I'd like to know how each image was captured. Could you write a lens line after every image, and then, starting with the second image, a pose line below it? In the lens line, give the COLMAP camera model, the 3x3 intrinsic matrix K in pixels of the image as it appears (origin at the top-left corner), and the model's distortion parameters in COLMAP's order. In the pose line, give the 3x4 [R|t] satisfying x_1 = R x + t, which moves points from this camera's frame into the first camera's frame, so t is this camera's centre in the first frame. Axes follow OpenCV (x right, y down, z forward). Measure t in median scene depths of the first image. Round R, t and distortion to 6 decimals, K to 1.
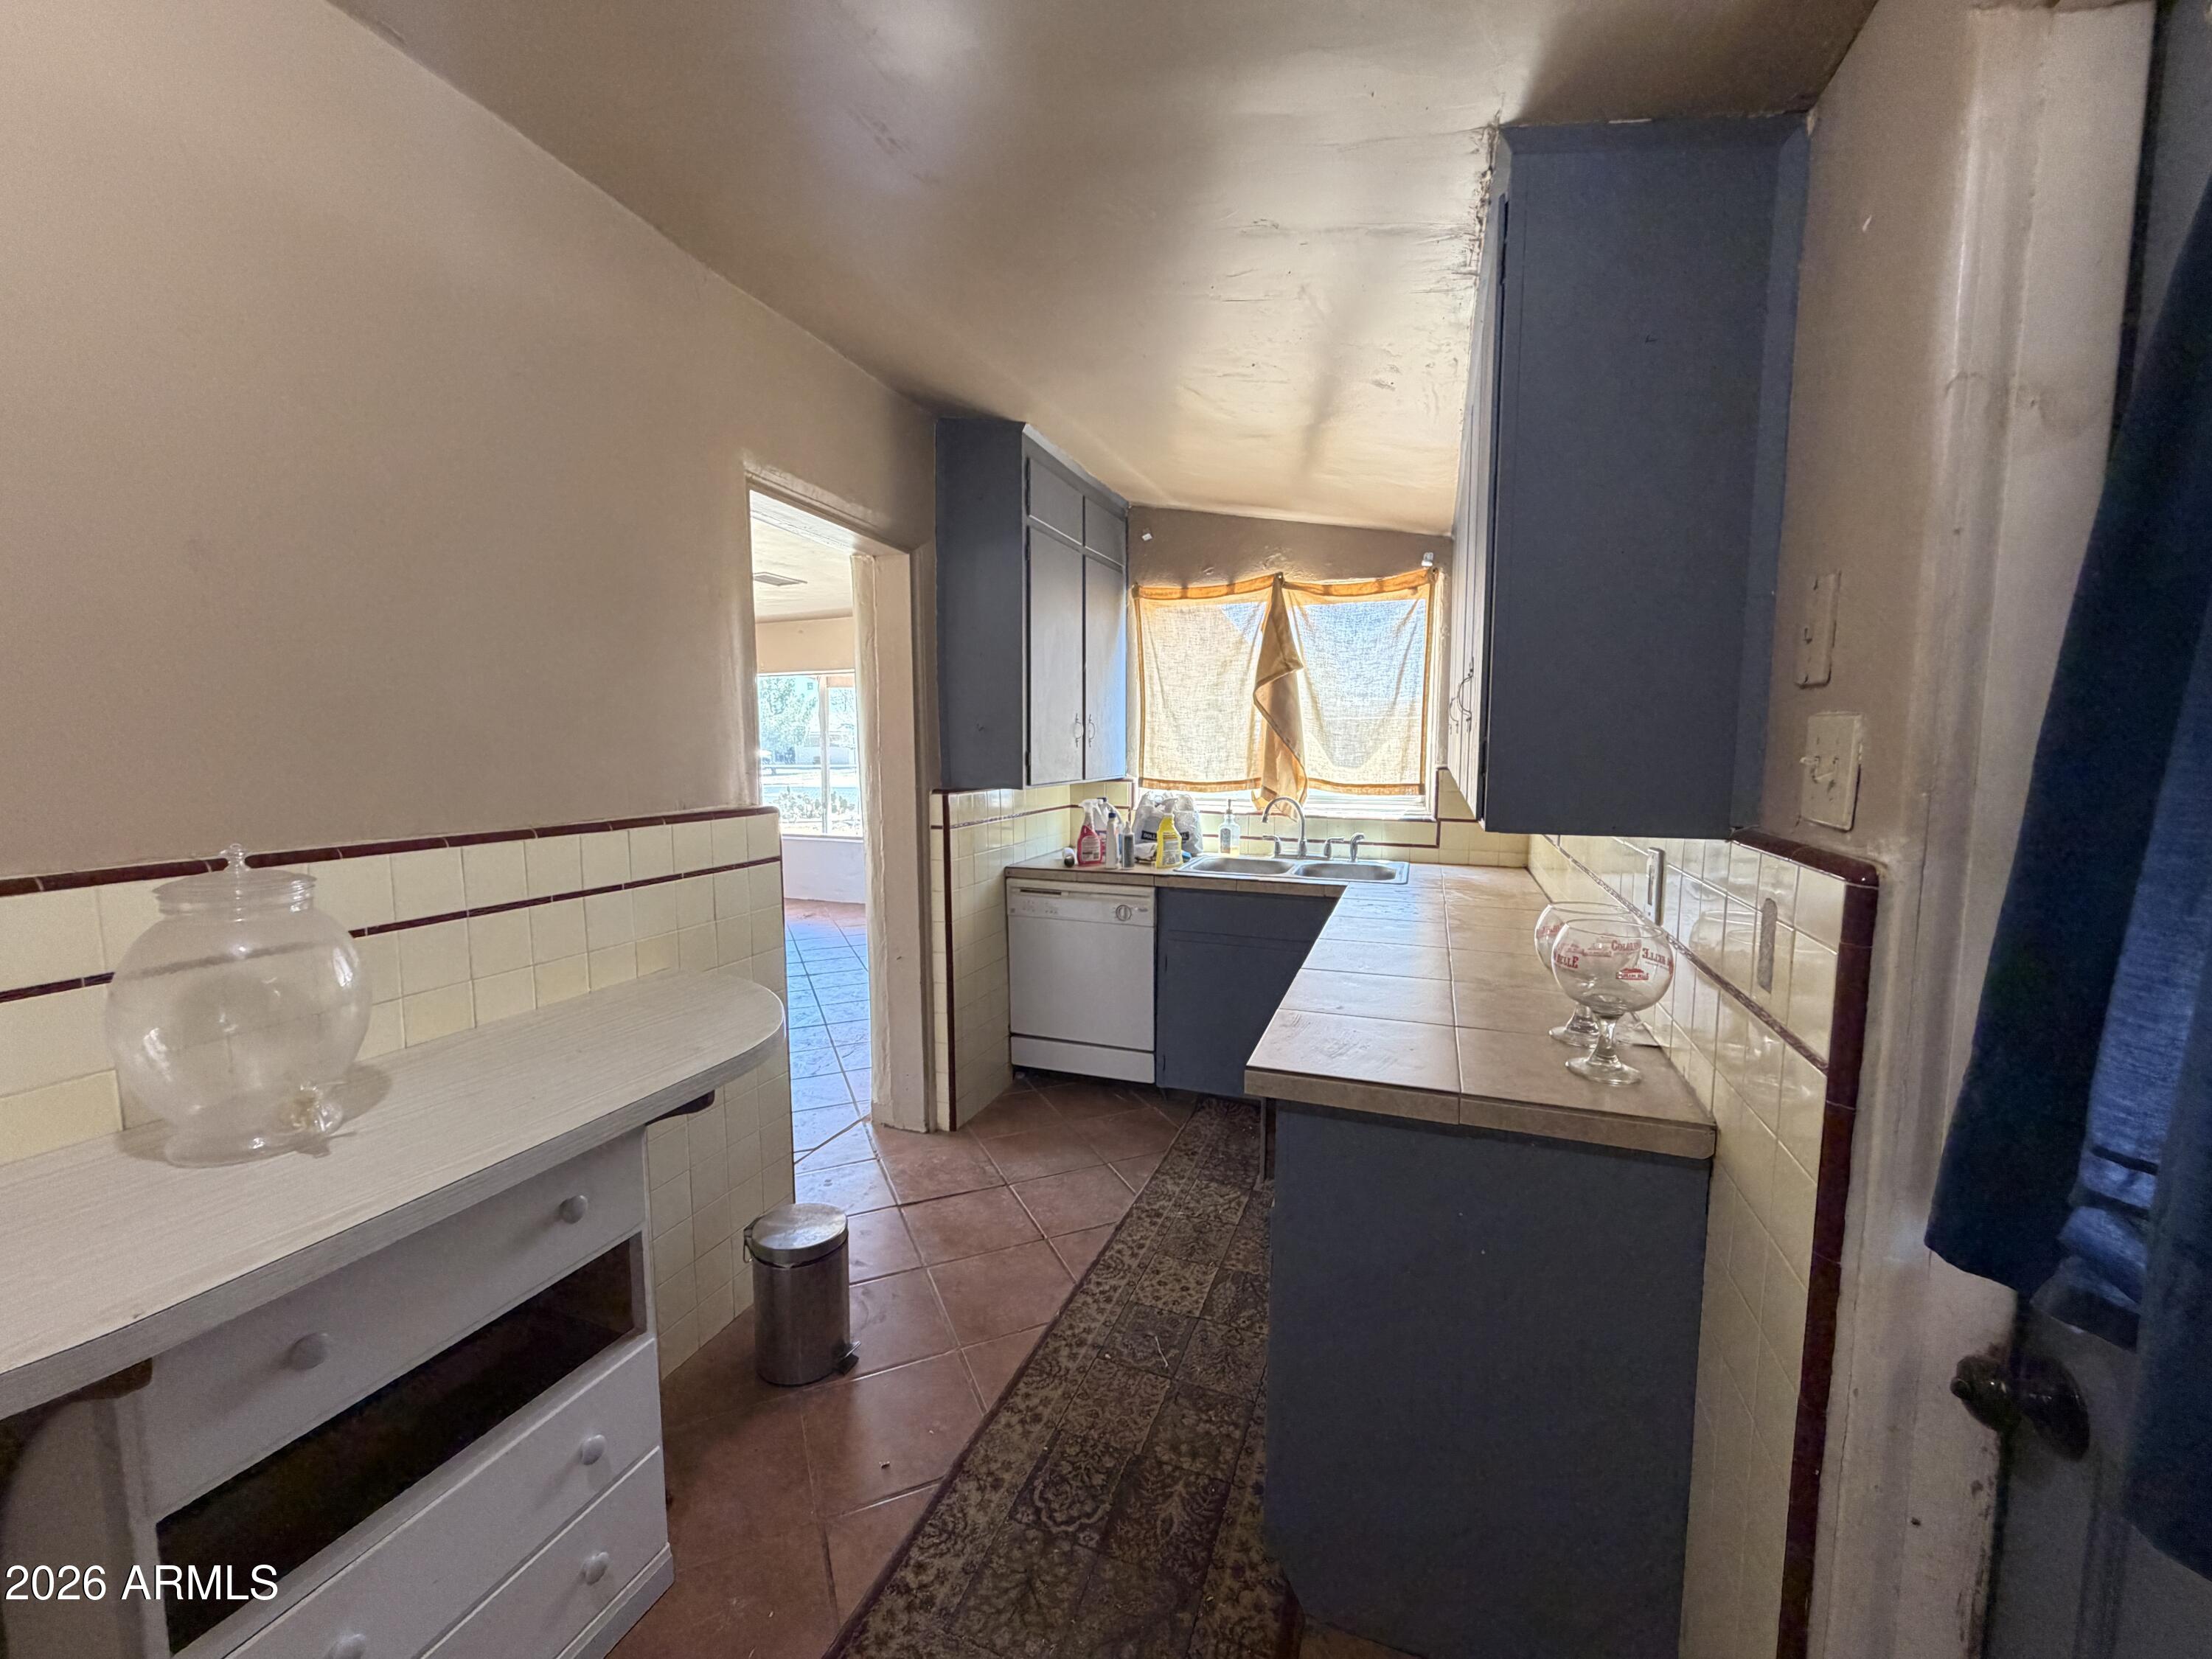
lens RADIAL K [[883.1, 0, 1102.3], [0, 883.1, 827.0], [0, 0, 1]] dist [0.000951, -0.000132]
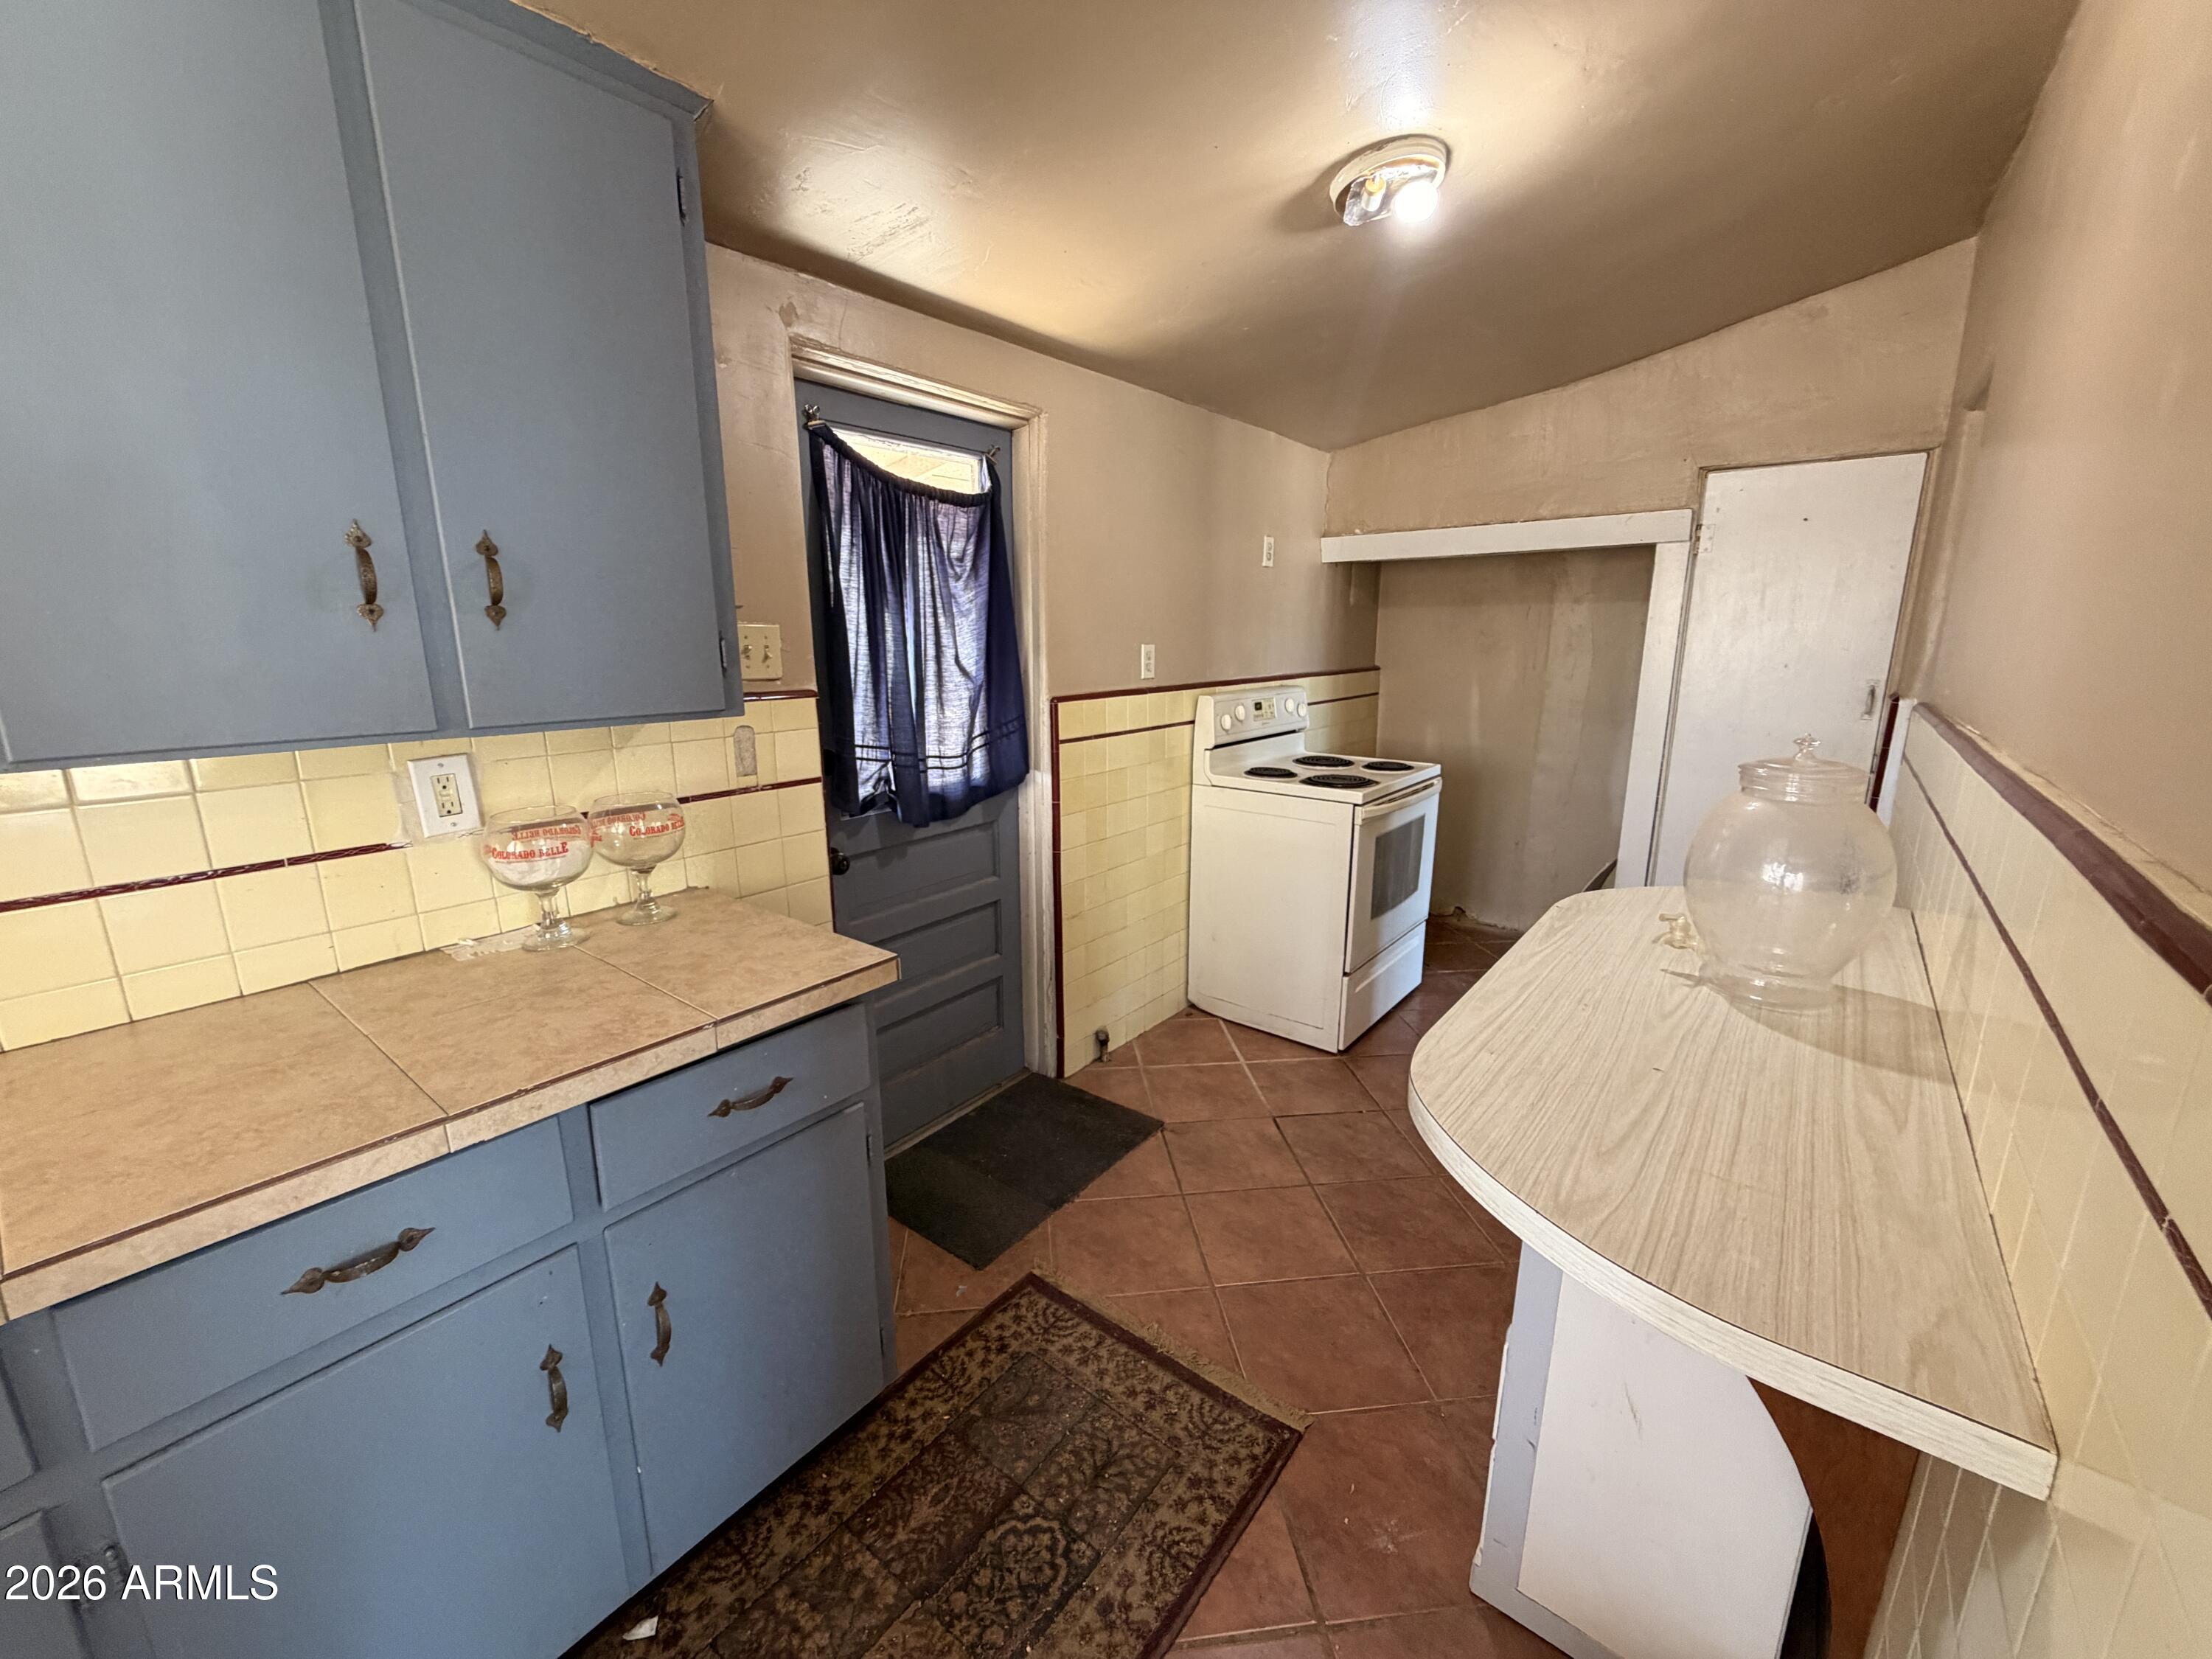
lens RADIAL K [[883.1, 0, 1101.9], [0, 883.1, 830.3], [0, 0, 1]] dist [0.000951, -0.000132]
pose [[-0.952378, -0.067601, 0.297331, -0.316085], [0.030199, 0.949409, 0.312587, -0.163129], [-0.303420, 0.306680, -0.902155, 1.561006]]
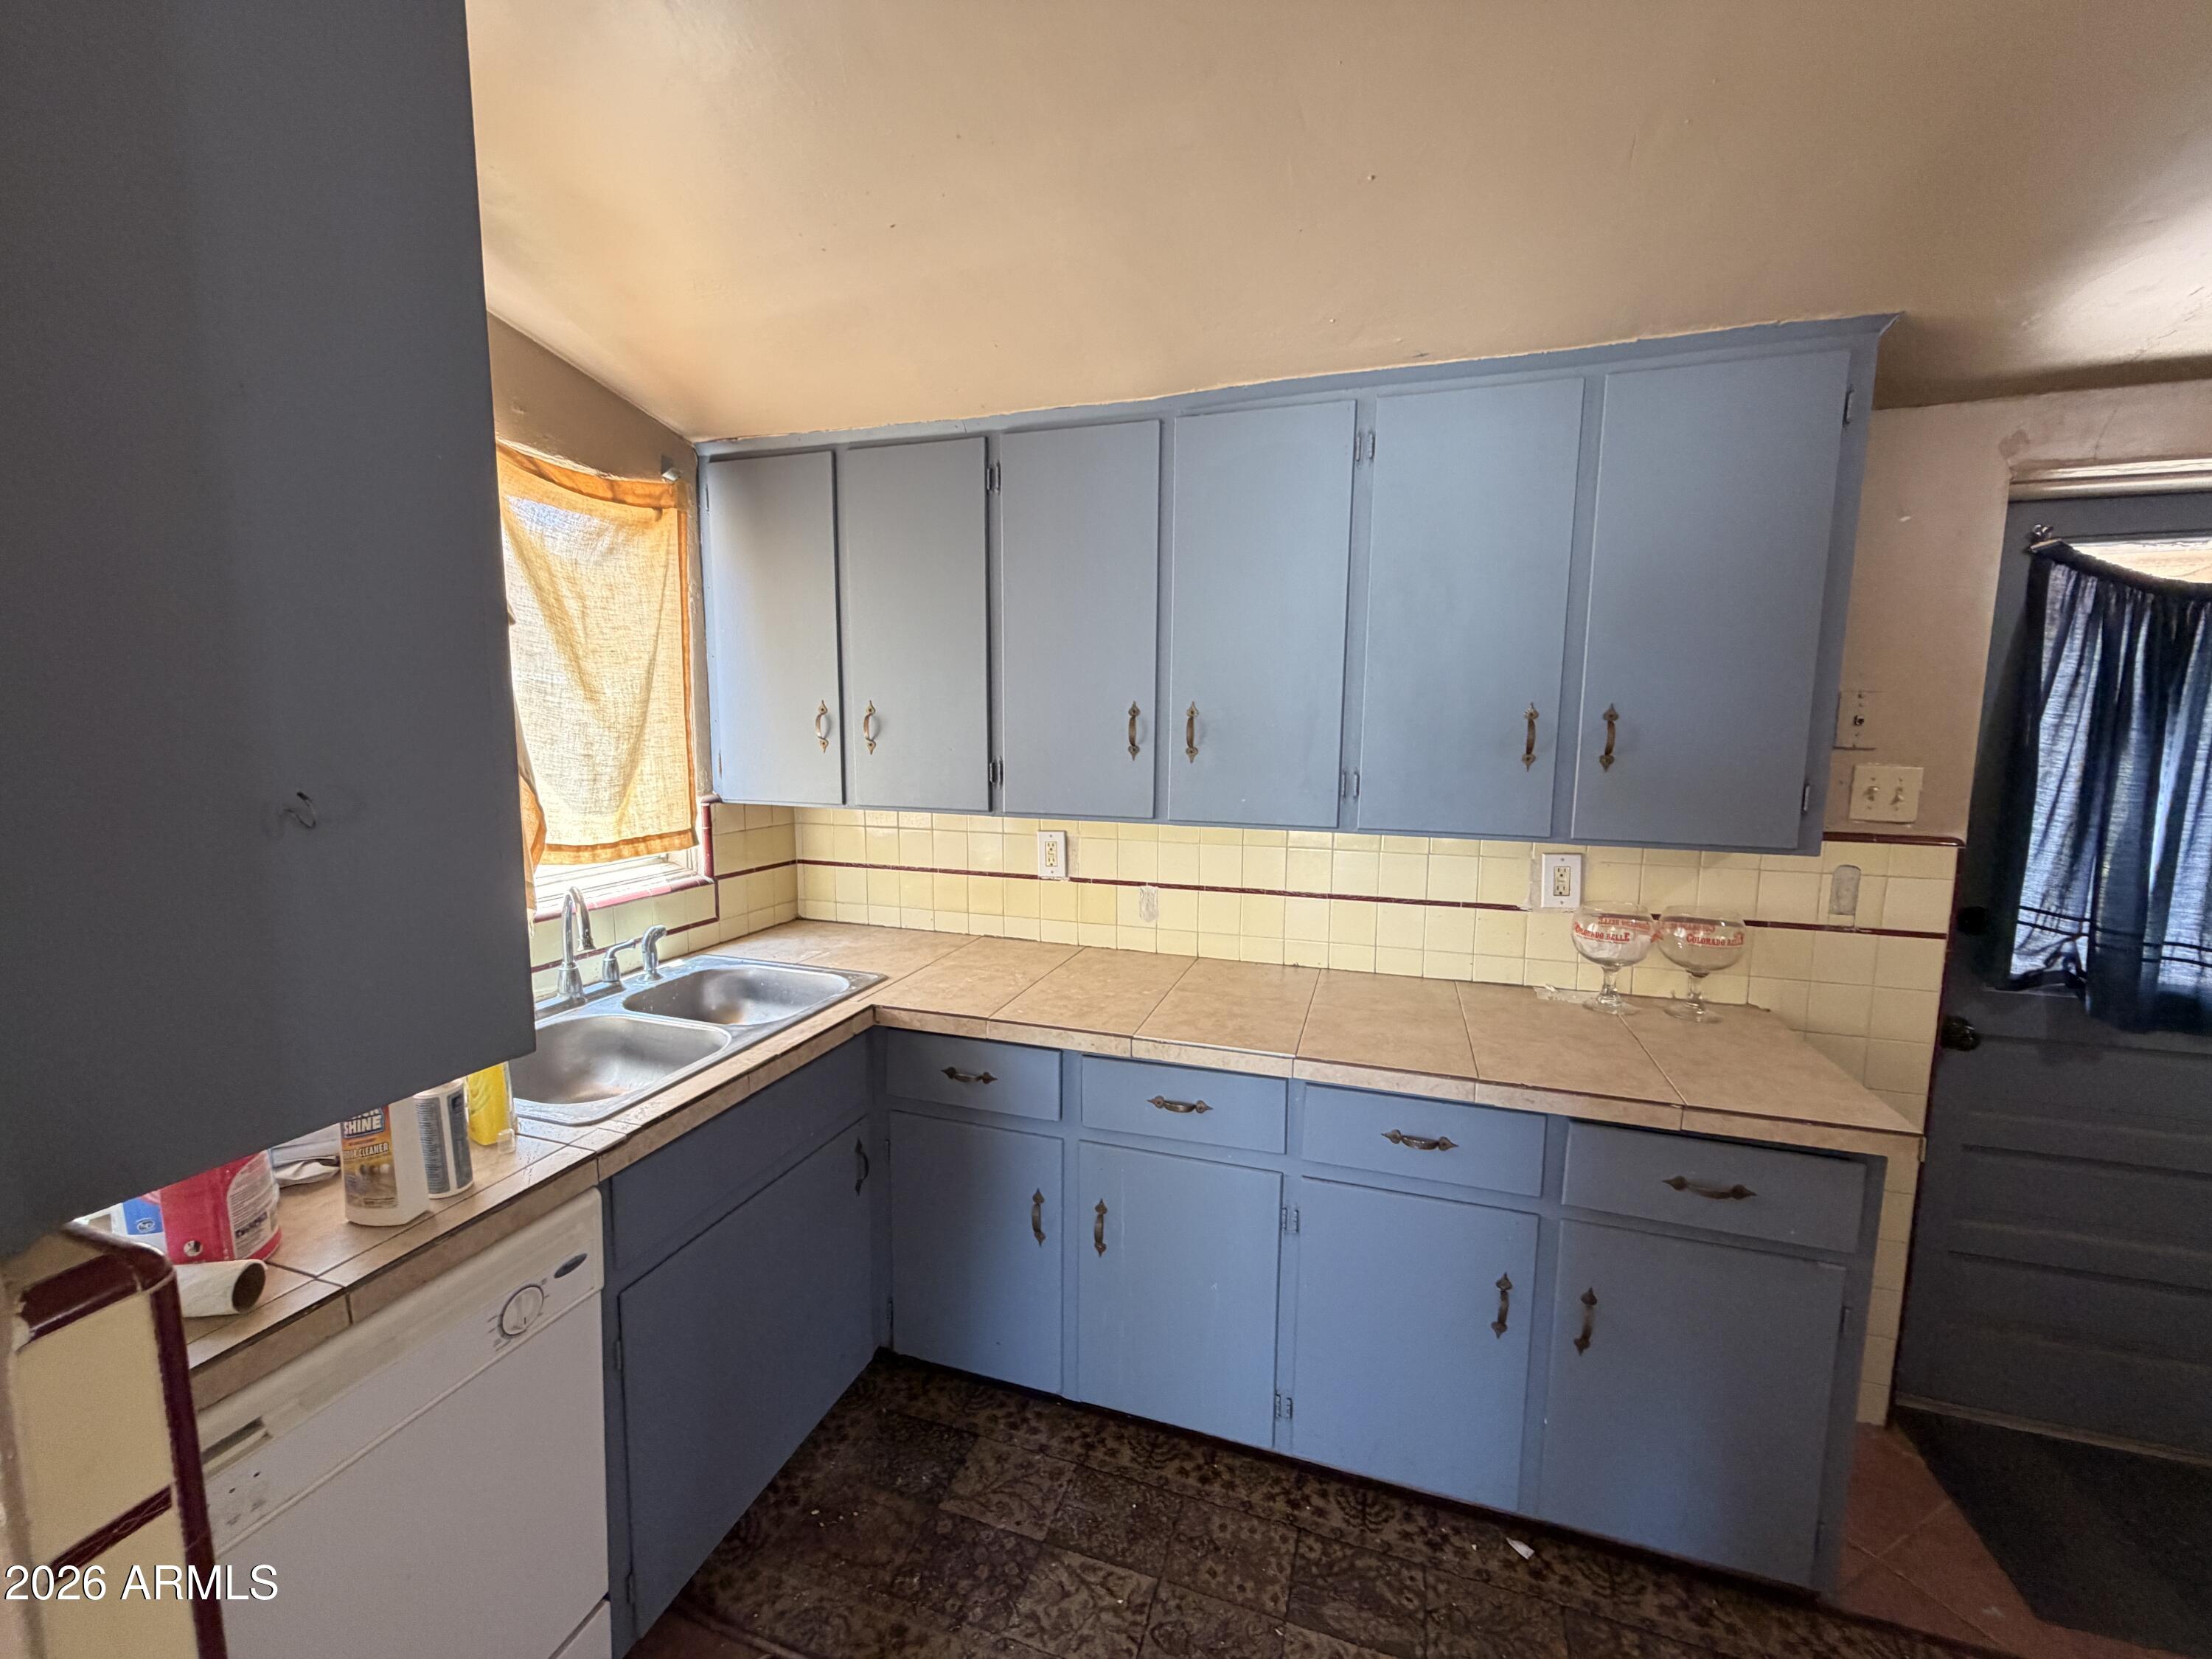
lens RADIAL K [[883.1, 0, 1102.7], [0, 883.1, 830.1], [0, 0, 1]] dist [0.000951, -0.000132]
pose [[-0.031847, -0.120794, 0.992167, -0.621538], [0.090564, 0.988238, 0.123223, -0.220890], [-0.995381, 0.093779, -0.020533, 1.608561]]
